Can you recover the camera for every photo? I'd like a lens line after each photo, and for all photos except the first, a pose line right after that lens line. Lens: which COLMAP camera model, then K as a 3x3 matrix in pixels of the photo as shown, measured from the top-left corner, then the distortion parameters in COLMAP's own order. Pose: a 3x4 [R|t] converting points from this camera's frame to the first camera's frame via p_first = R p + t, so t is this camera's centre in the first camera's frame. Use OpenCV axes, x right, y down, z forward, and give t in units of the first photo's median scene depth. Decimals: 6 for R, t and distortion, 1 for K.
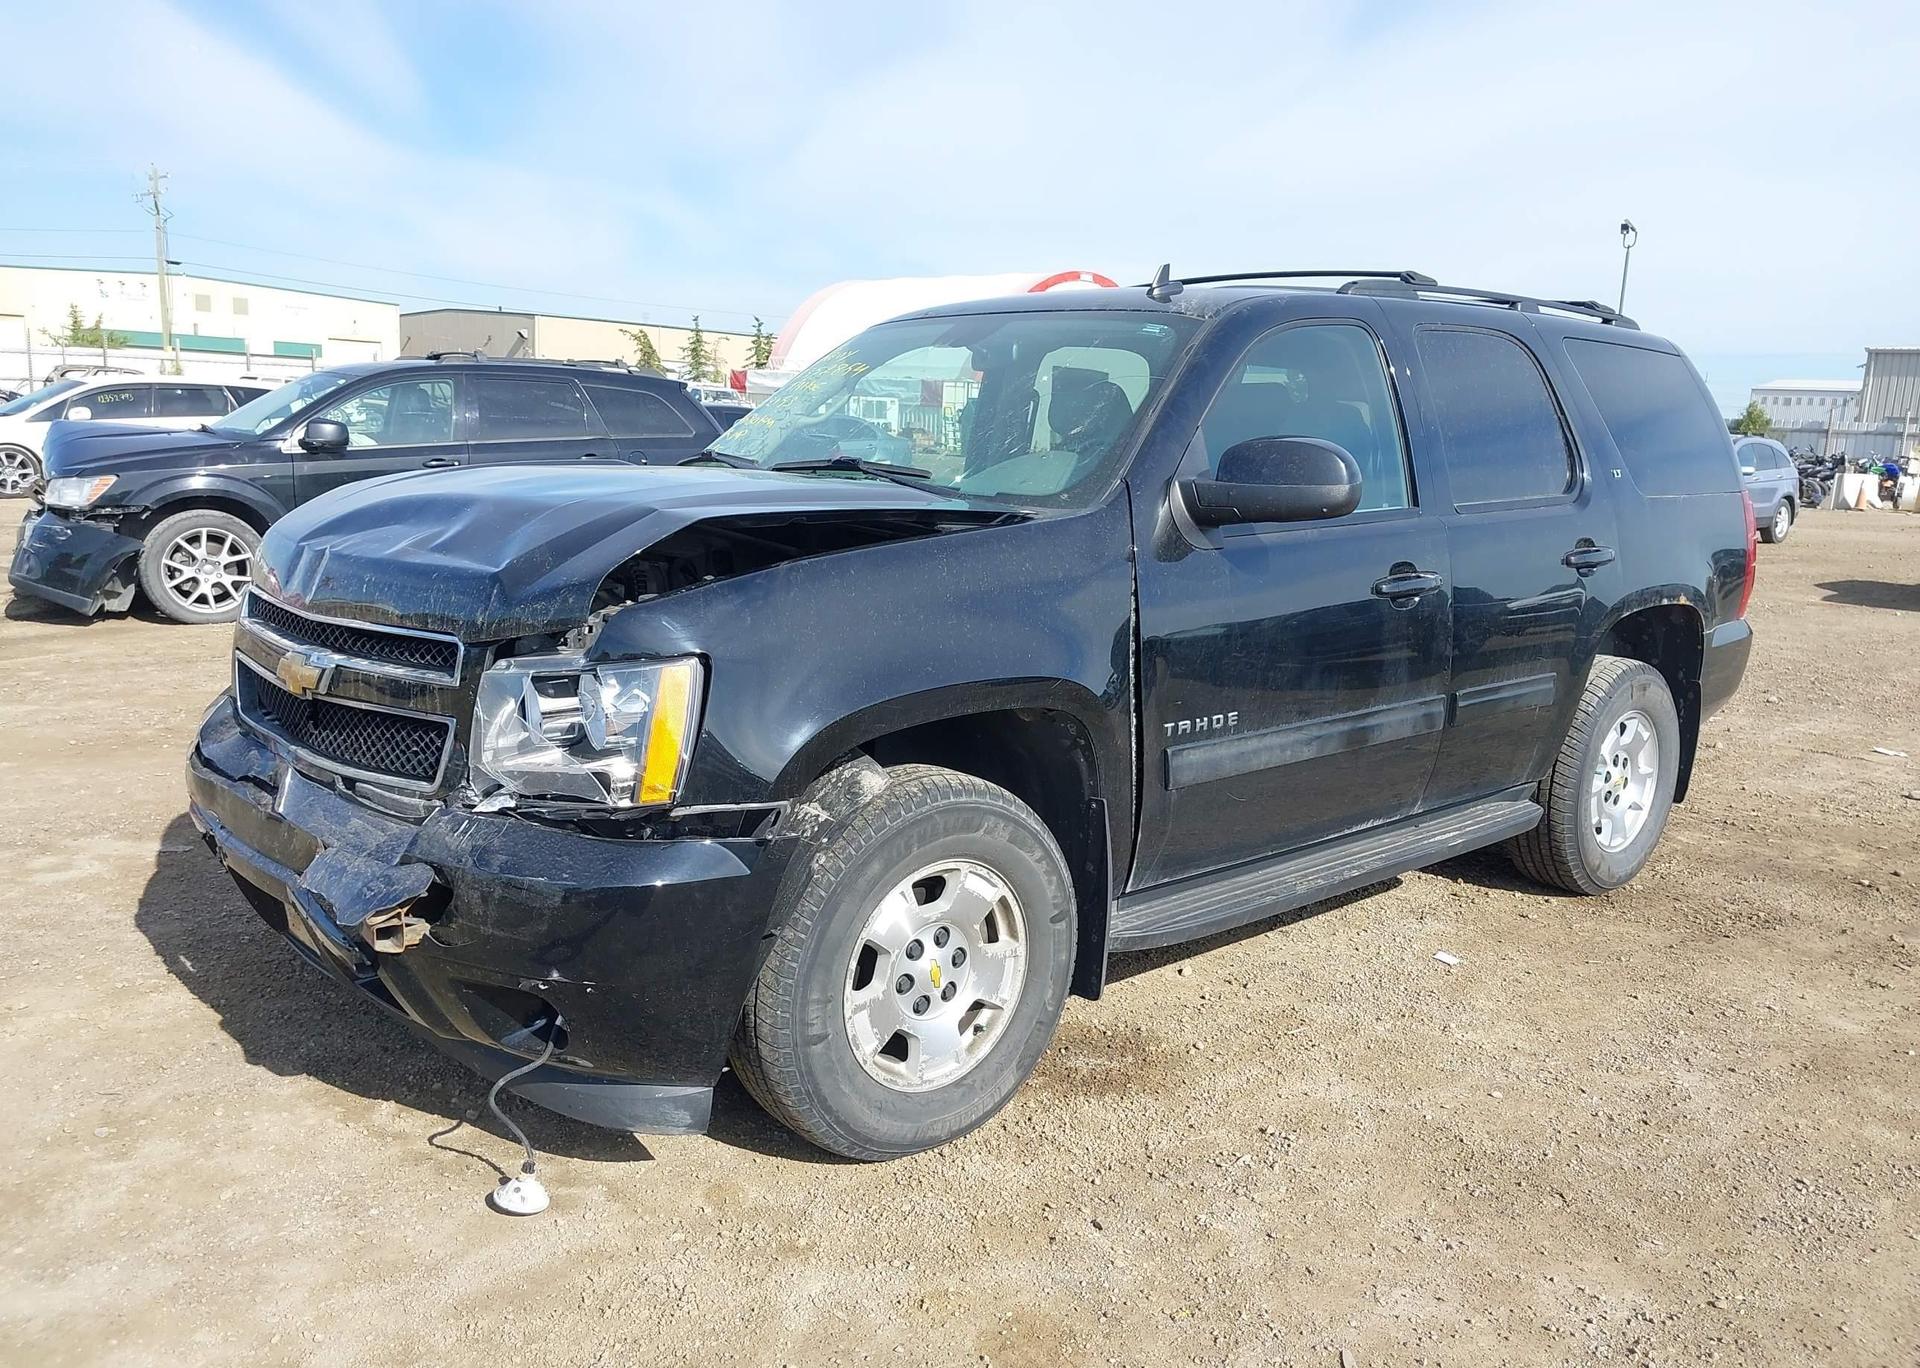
lens RADIAL K [[1519.7, 0, 970.9], [0, 1519.7, 672.8], [0, 0, 1]] dist [0.128192, -0.234365]
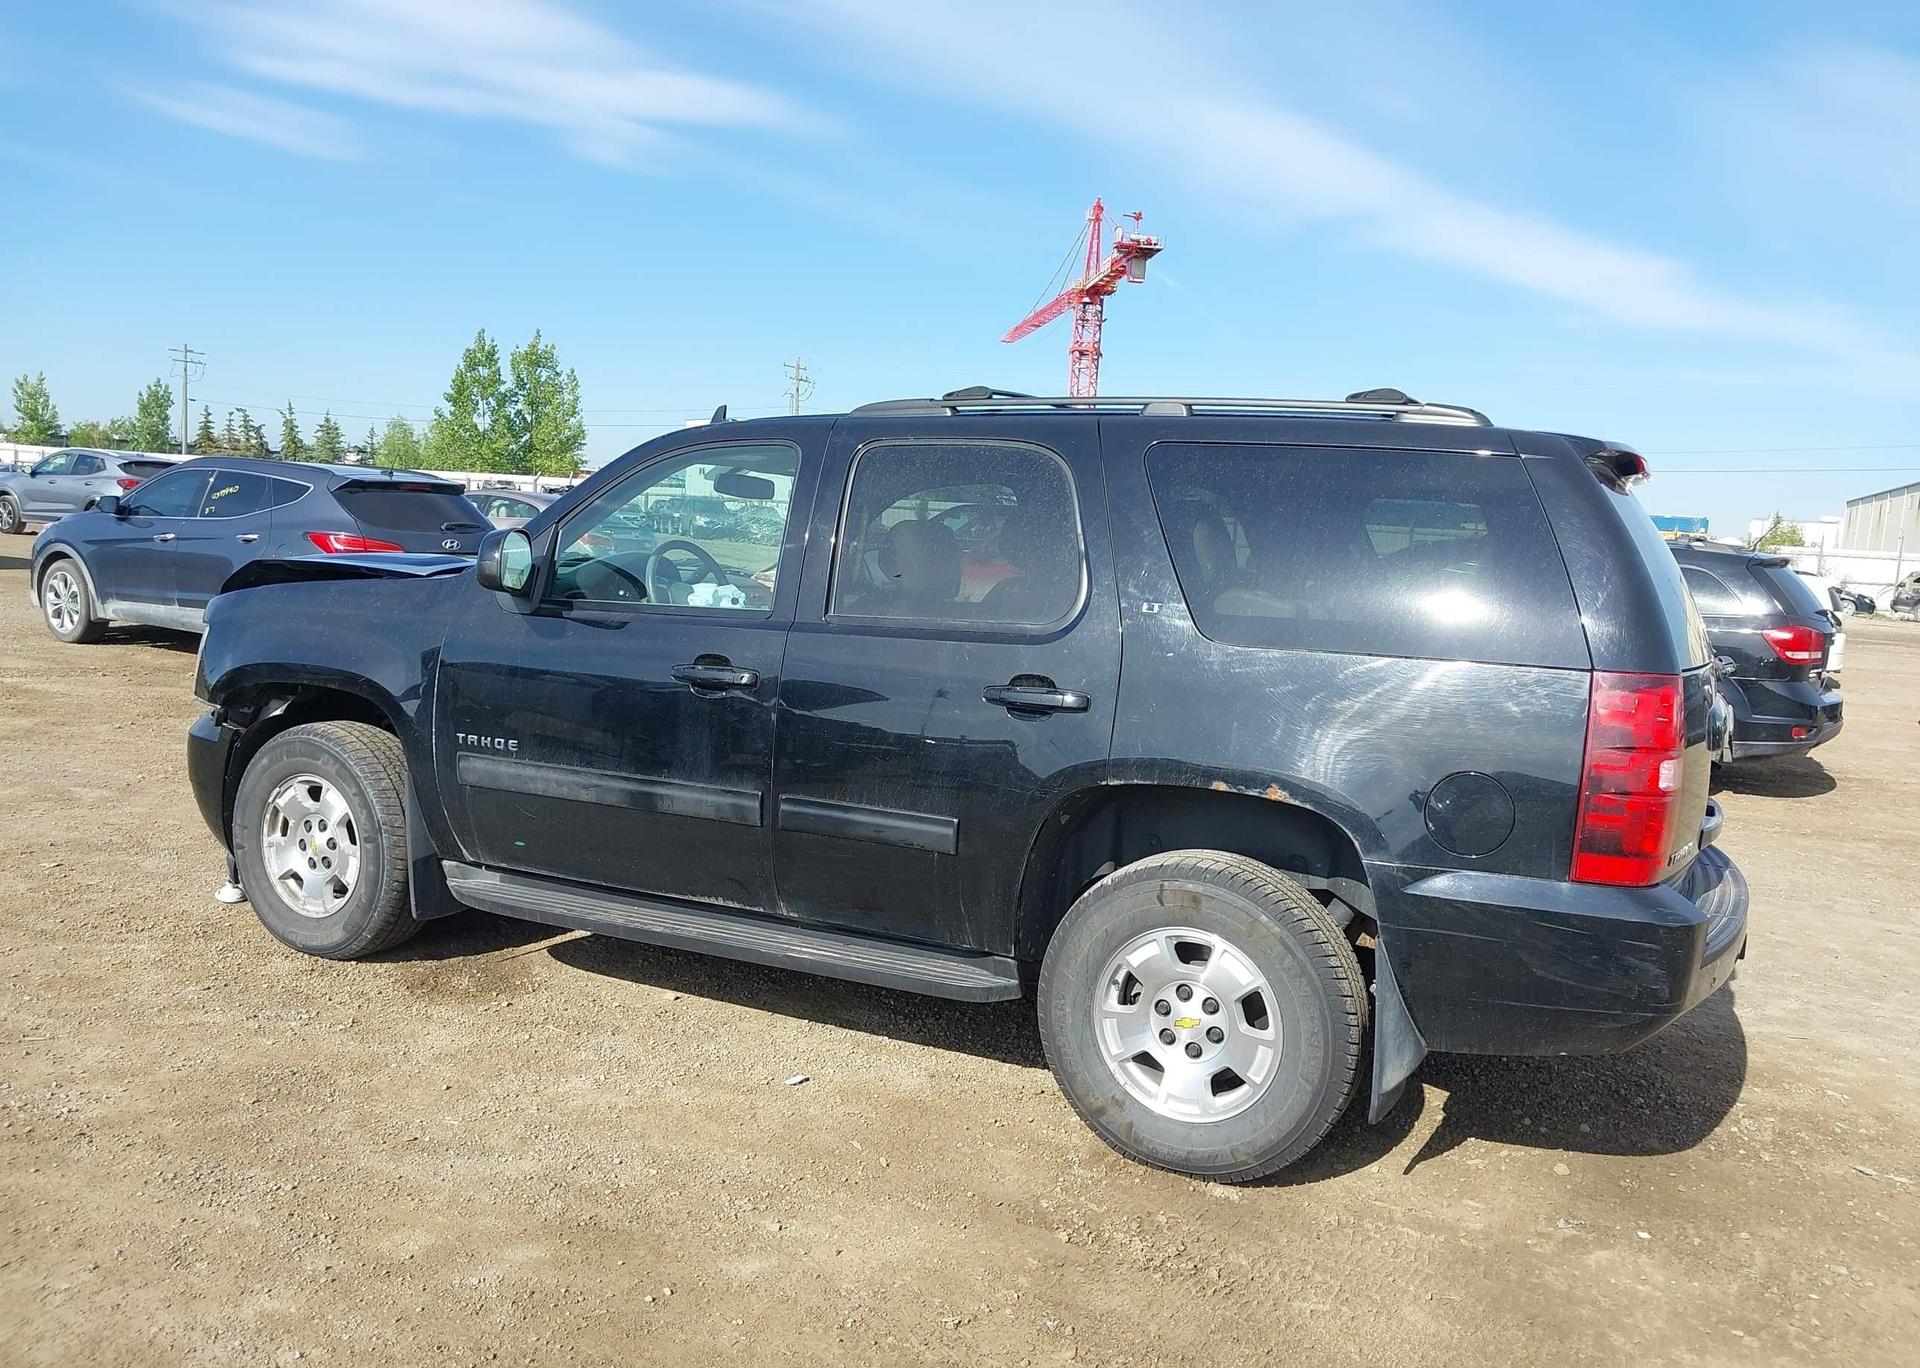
lens RADIAL K [[1515.4, 0, 960.9], [0, 1515.4, 695.1], [0, 0, 1]] dist [0.065043, -0.110741]
pose [[0.361350, 0.084768, -0.928569, 1.654036], [-0.198954, 0.979935, 0.012035, -0.112659], [0.910958, 0.180393, 0.370964, 0.951815]]
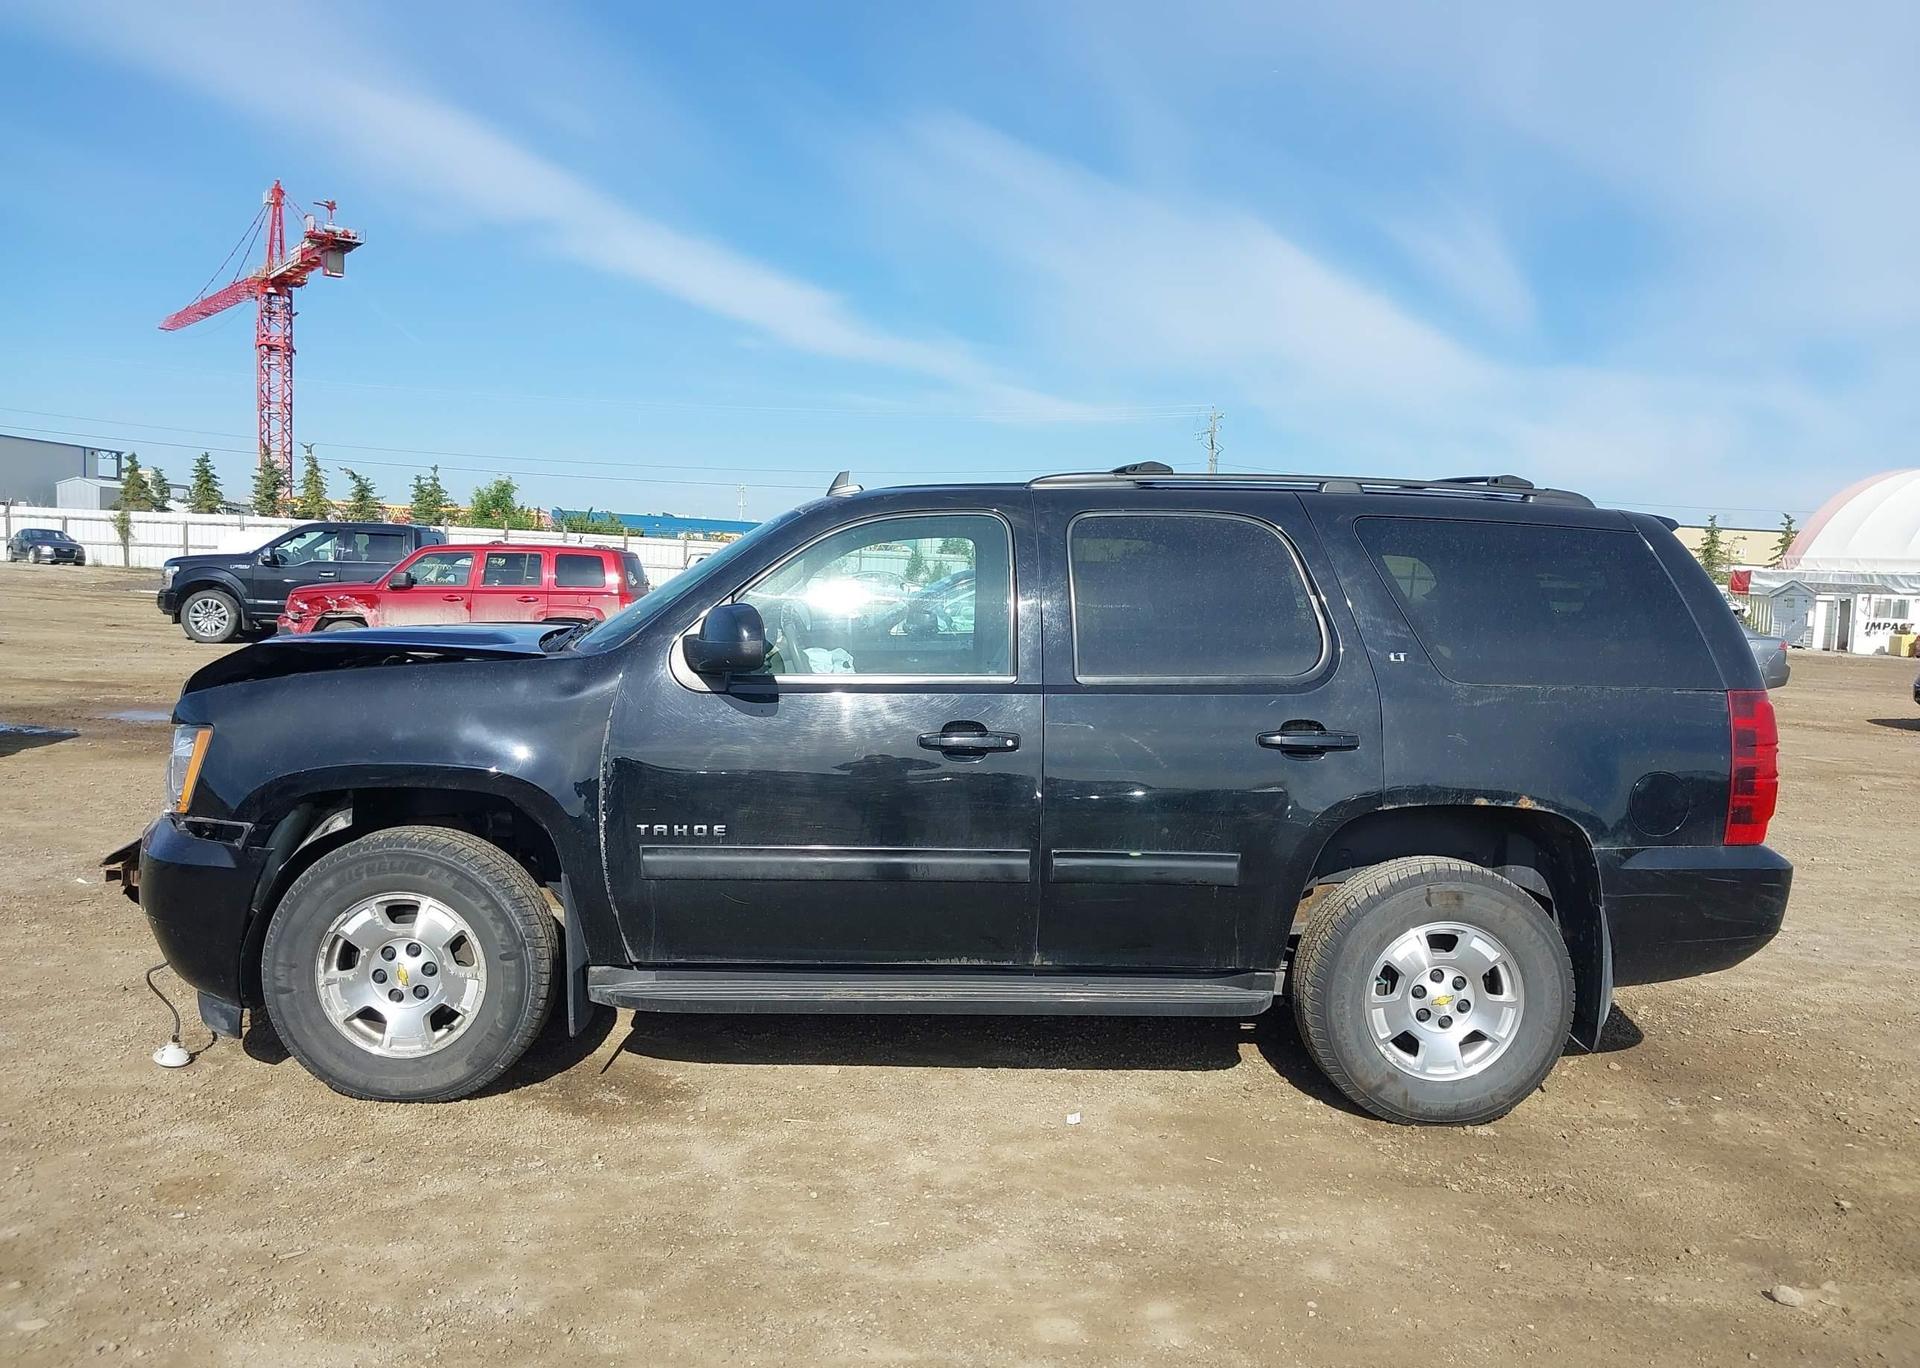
lens RADIAL K [[1515.4, 0, 960.9], [0, 1515.4, 695.1], [0, 0, 1]] dist [0.065043, -0.110741]
pose [[0.775765, 0.042346, -0.629599, 1.189755], [-0.115459, 0.990427, -0.075649, -0.009189], [0.620369, 0.131379, 0.773228, 0.192343]]
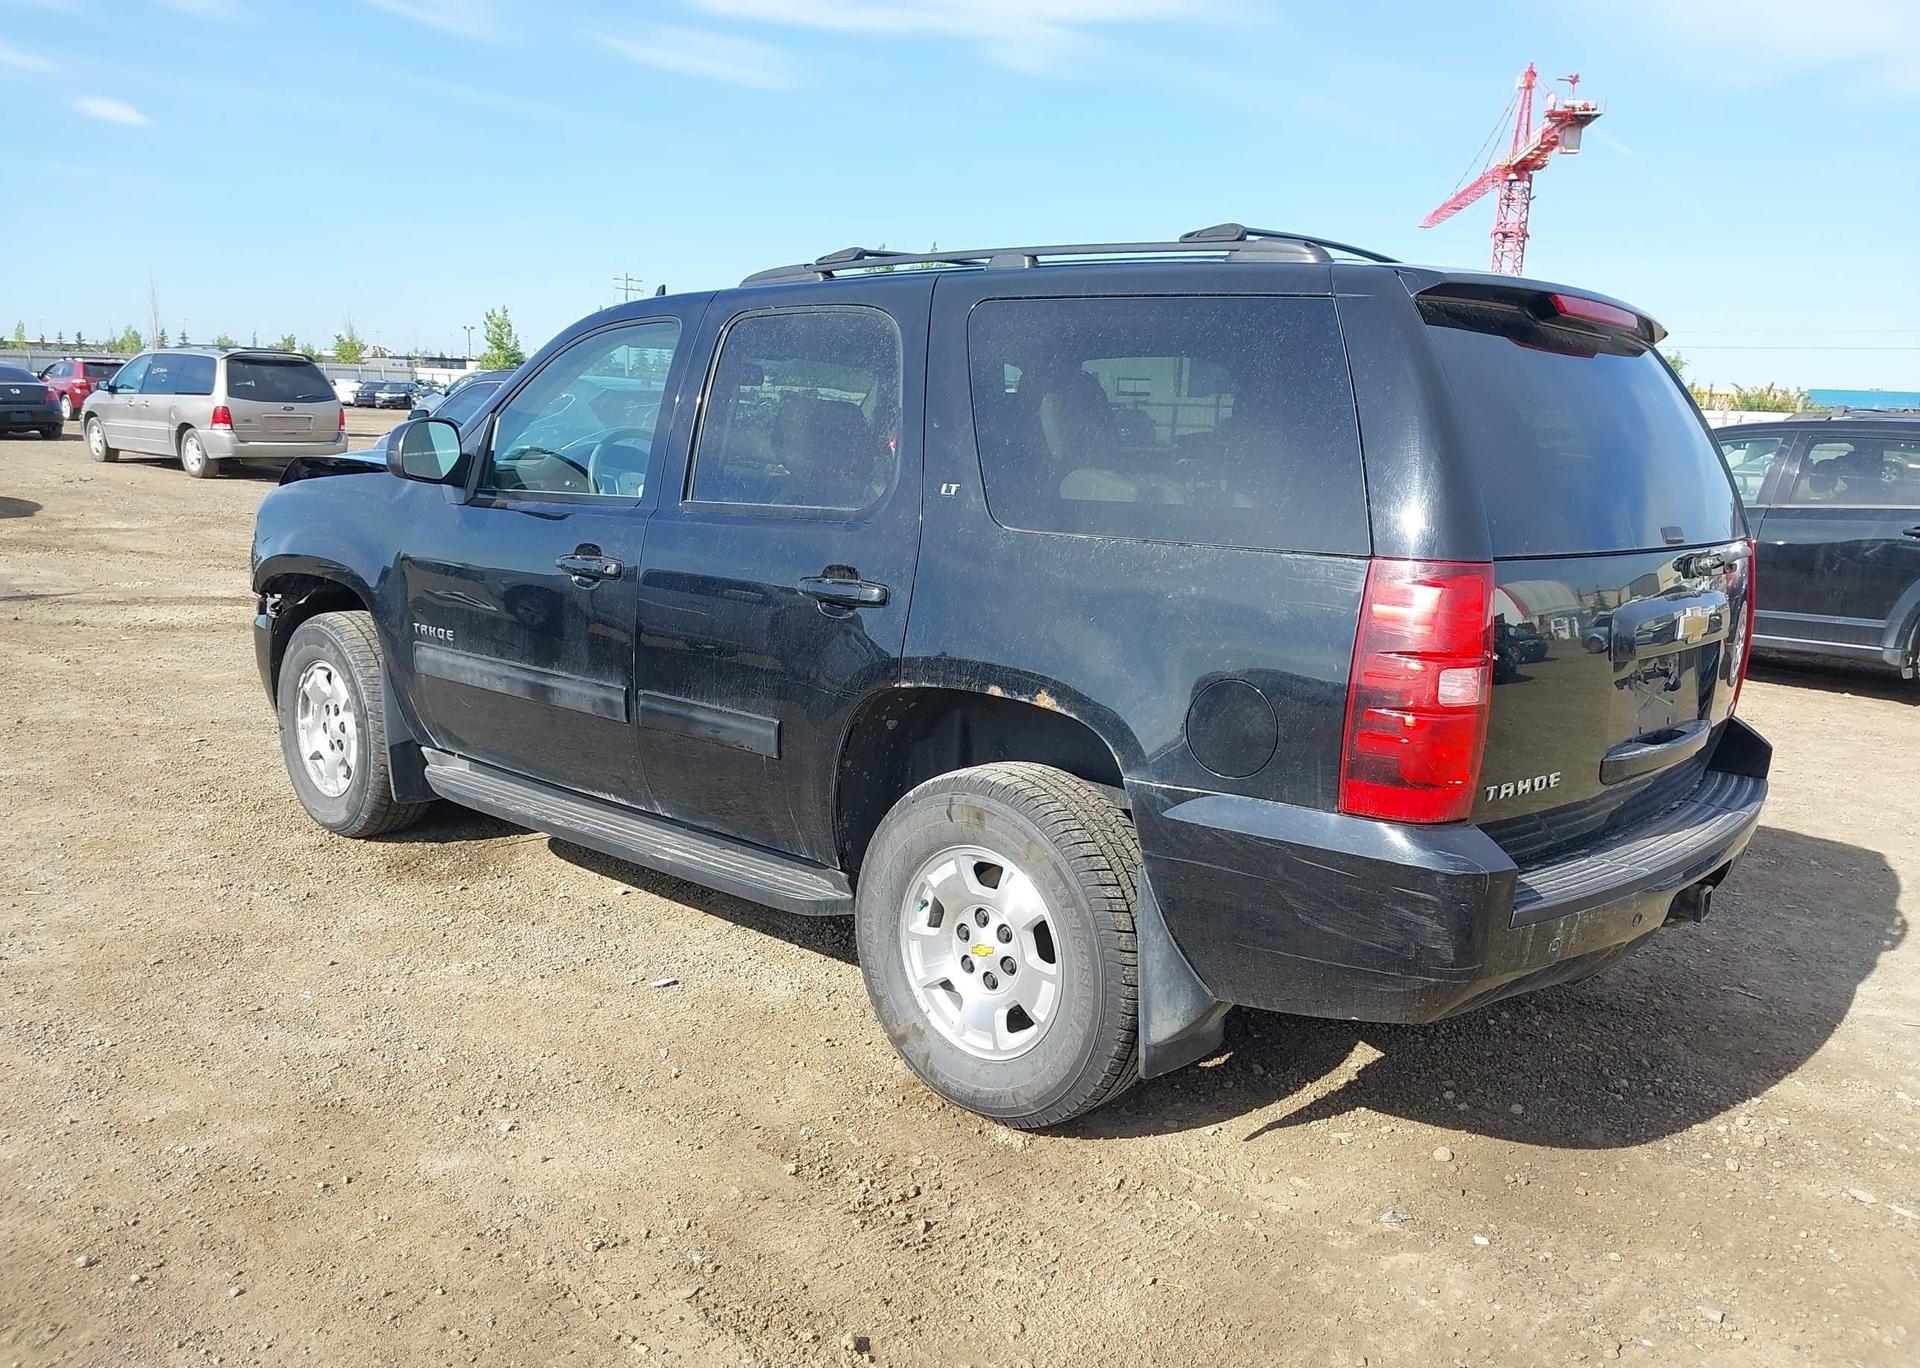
lens RADIAL K [[1515.4, 0, 960.9], [0, 1515.4, 695.1], [0, 0, 1]] dist [0.065043, -0.110741]
pose [[0.102300, 0.145988, -0.983983, 1.663008], [-0.198874, 0.972204, 0.123565, -0.185529], [0.974671, 0.183048, 0.128490, 1.401540]]
